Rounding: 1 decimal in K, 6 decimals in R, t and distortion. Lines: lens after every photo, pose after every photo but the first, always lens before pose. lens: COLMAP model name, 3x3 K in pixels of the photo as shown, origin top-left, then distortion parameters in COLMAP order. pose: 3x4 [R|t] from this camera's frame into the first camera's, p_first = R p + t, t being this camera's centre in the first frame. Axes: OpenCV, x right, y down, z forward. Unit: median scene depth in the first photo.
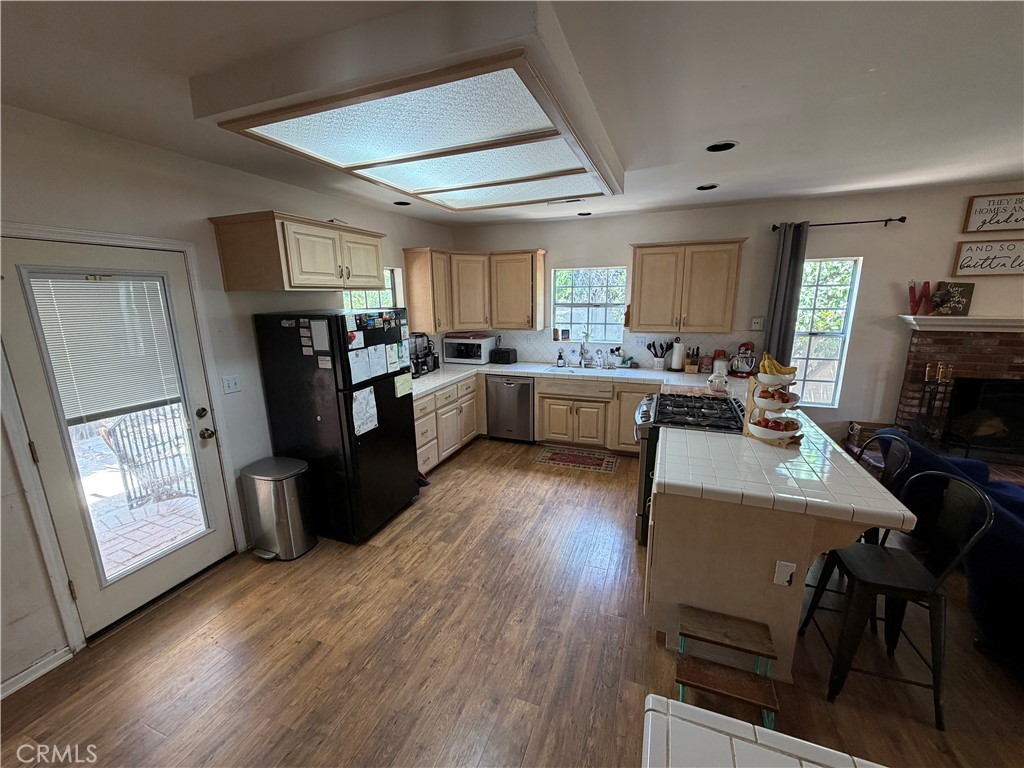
lens RADIAL K [[405.0, 0, 512.7], [0, 405.0, 384.1], [0, 0, 1]] dist [-0.004160, 0.001261]
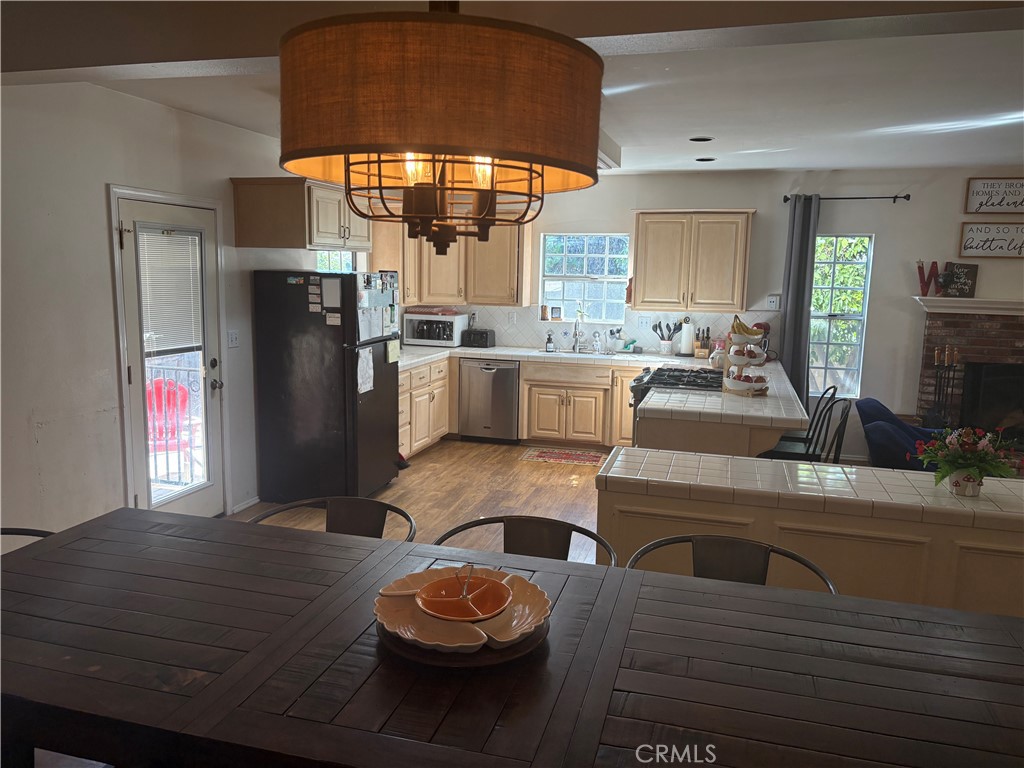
lens RADIAL K [[767.3, 0, 506.3], [0, 767.3, 383.8], [0, 0, 1]] dist [0.052897, -0.059223]
pose [[0.995788, 0.019999, 0.089480, -0.144586], [-0.013973, 0.997623, -0.067472, 0.172812], [-0.090616, 0.065938, 0.993701, -0.713278]]
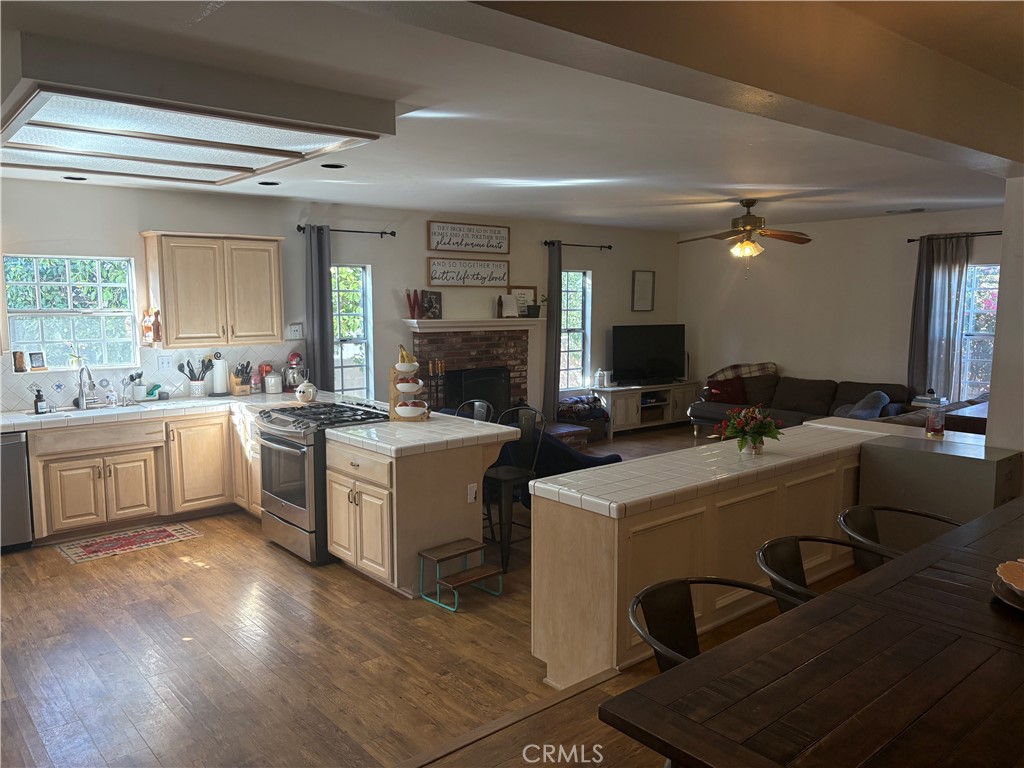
lens RADIAL K [[767.3, 0, 500.3], [0, 767.3, 387.8], [0, 0, 1]] dist [0.052897, -0.059223]
pose [[0.481578, -0.088887, 0.871884, -0.759775], [0.184000, 0.982925, -0.001423, 0.064051], [-0.856870, 0.161112, 0.489710, -0.215224]]
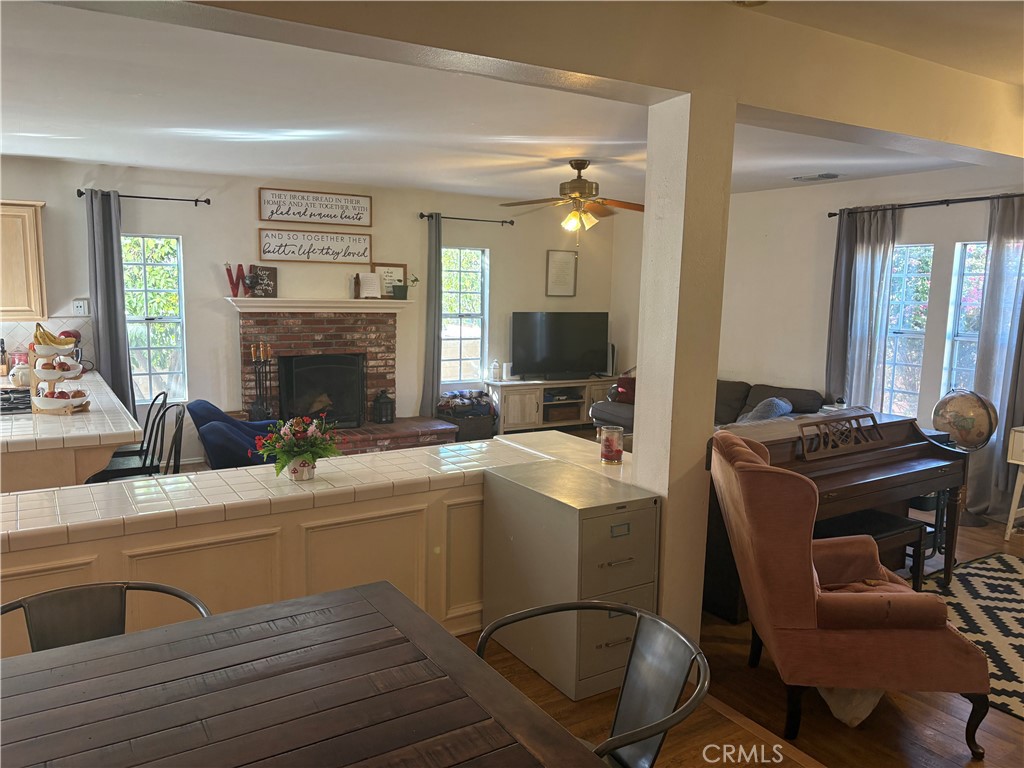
lens RADIAL K [[767.3, 0, 508.7], [0, 767.3, 386.9], [0, 0, 1]] dist [0.052897, -0.059223]
pose [[0.601836, -0.083619, 0.794230, -0.134856], [0.147972, 0.988959, -0.008007, 0.165350], [-0.784791, 0.122342, 0.607565, -0.667658]]
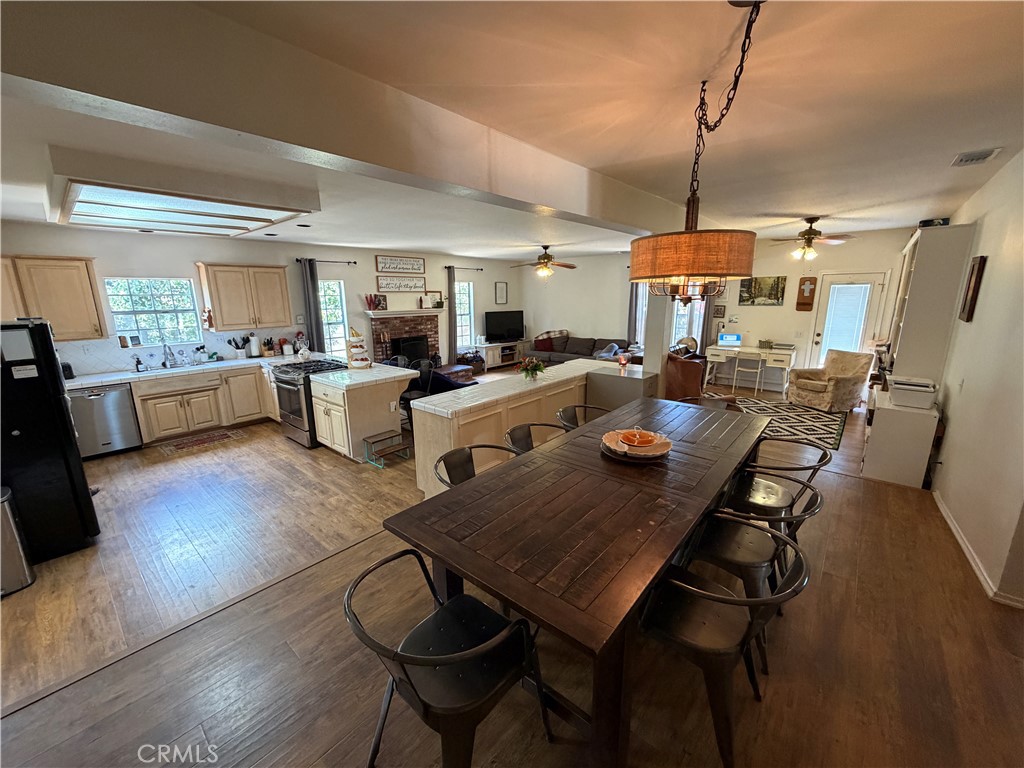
lens RADIAL K [[405.0, 0, 509.0], [0, 405.0, 384.8], [0, 0, 1]] dist [-0.004160, 0.001261]
pose [[0.338832, -0.196653, 0.920066, -0.713057], [0.209014, 0.969209, 0.130184, 0.071256], [-0.917337, 0.148196, 0.369502, -0.332924]]
